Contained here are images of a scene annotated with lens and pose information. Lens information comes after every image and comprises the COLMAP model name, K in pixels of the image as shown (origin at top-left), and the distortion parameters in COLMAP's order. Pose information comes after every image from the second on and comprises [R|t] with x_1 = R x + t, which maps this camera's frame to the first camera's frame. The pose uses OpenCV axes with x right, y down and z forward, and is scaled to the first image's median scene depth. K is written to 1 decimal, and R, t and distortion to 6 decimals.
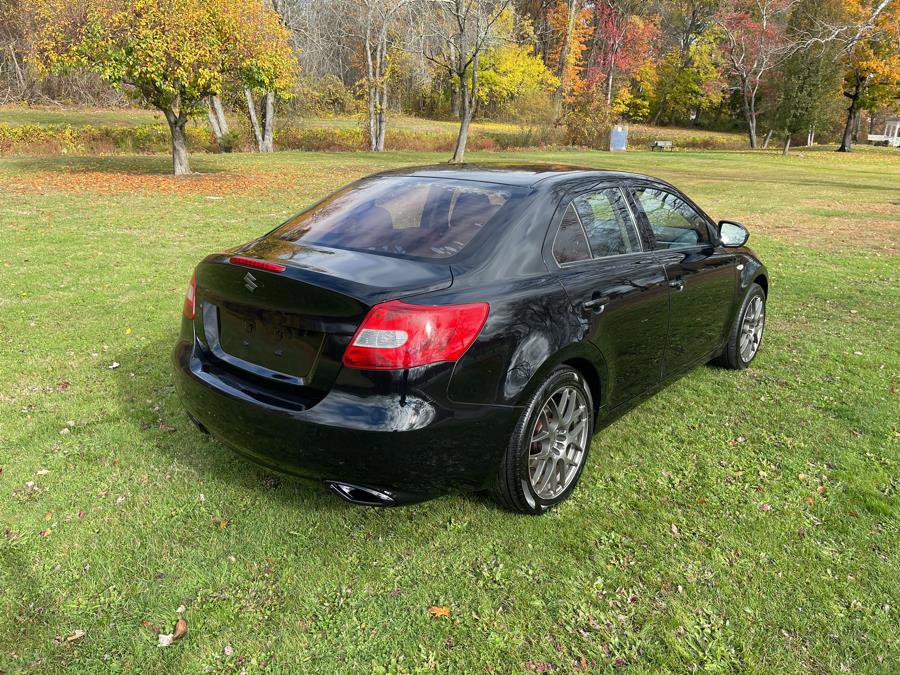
lens RADIAL K [[675.0, 0, 453.4], [0, 675.0, 334.7], [0, 0, 1]] dist [0.074715, -0.101063]
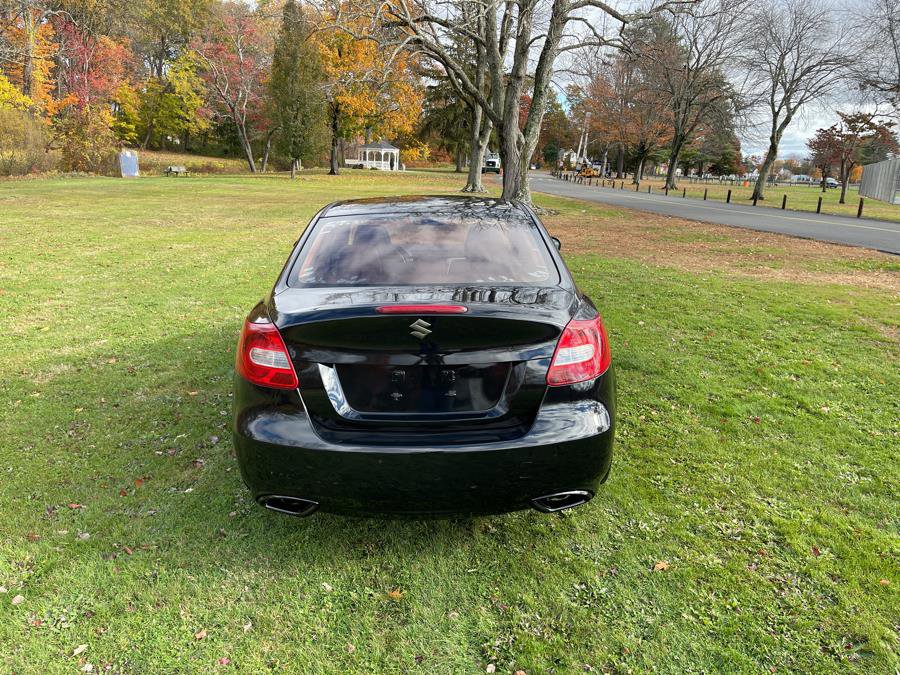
lens RADIAL K [[675.0, 0, 447.0], [0, 675.0, 331.8], [0, 0, 1]] dist [0.074715, -0.101063]
pose [[0.767512, -0.165464, 0.619311, -0.129516], [0.188322, 0.981682, 0.028894, -0.014003], [-0.612748, 0.094454, 0.784614, 0.032208]]
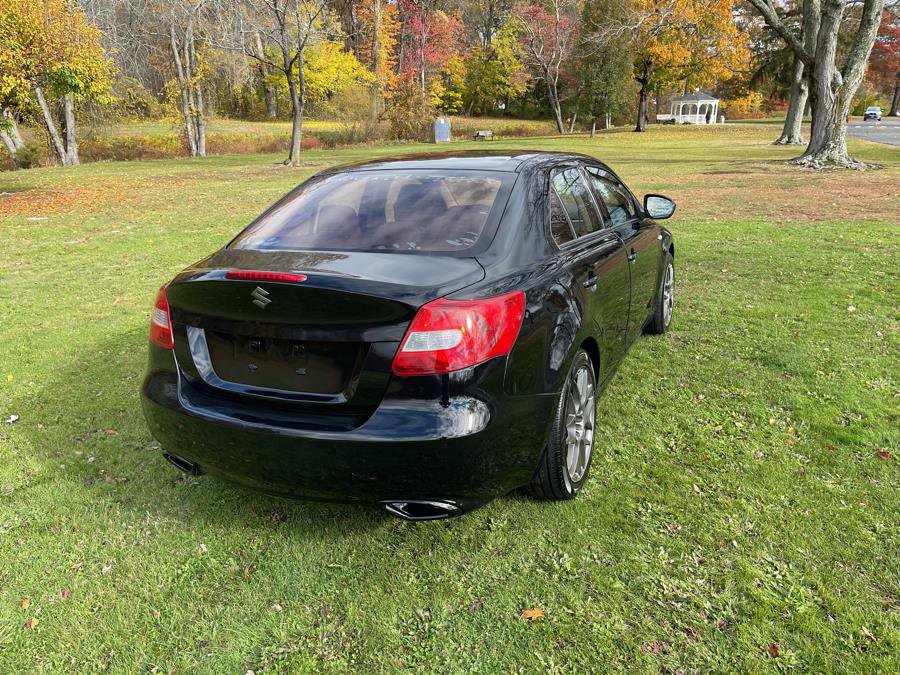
lens RADIAL K [[675.0, 0, 451.8], [0, 675.0, 333.0], [0, 0, 1]] dist [0.074715, -0.101063]
pose [[0.966140, -0.122610, 0.227024, -0.039375], [0.121973, 0.992390, 0.016888, -0.002284], [-0.227367, 0.011374, 0.973743, 0.011165]]
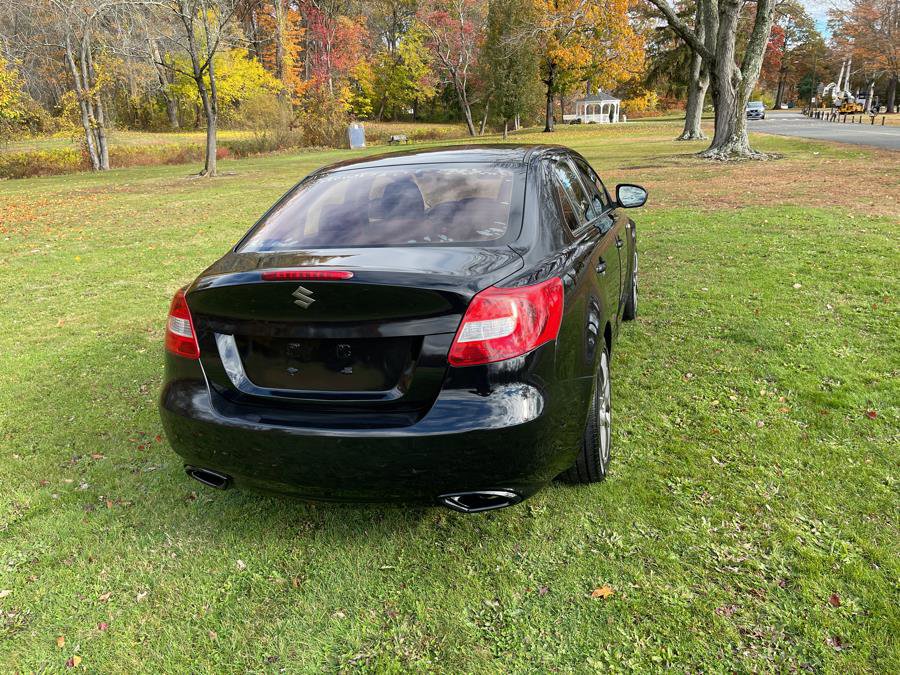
lens RADIAL K [[675.0, 0, 451.2], [0, 675.0, 331.2], [0, 0, 1]] dist [0.074715, -0.101063]
pose [[0.924365, -0.180580, 0.336065, -0.062927], [0.182735, 0.982832, 0.025487, -0.003325], [-0.334898, 0.037851, 0.941494, 0.018407]]
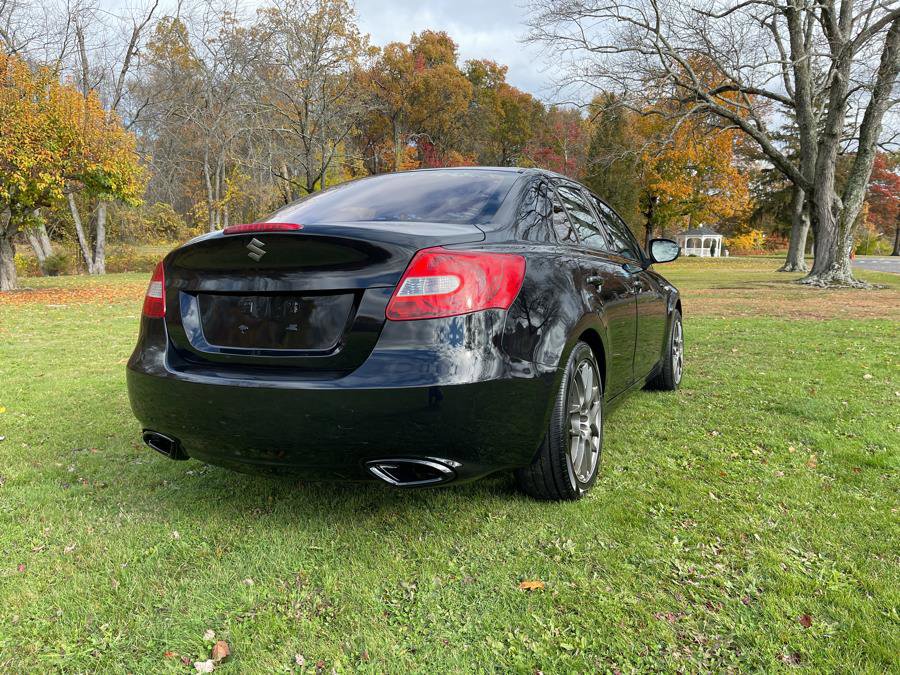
lens RADIAL K [[675.0, 0, 449.5], [0, 675.0, 337.6], [0, 0, 1]] dist [0.074715, -0.101063]
pose [[0.972450, -0.059017, 0.225517, -0.038757], [0.097276, 0.981902, -0.162500, 0.029903], [-0.211845, 0.179961, 0.960591, 0.018558]]
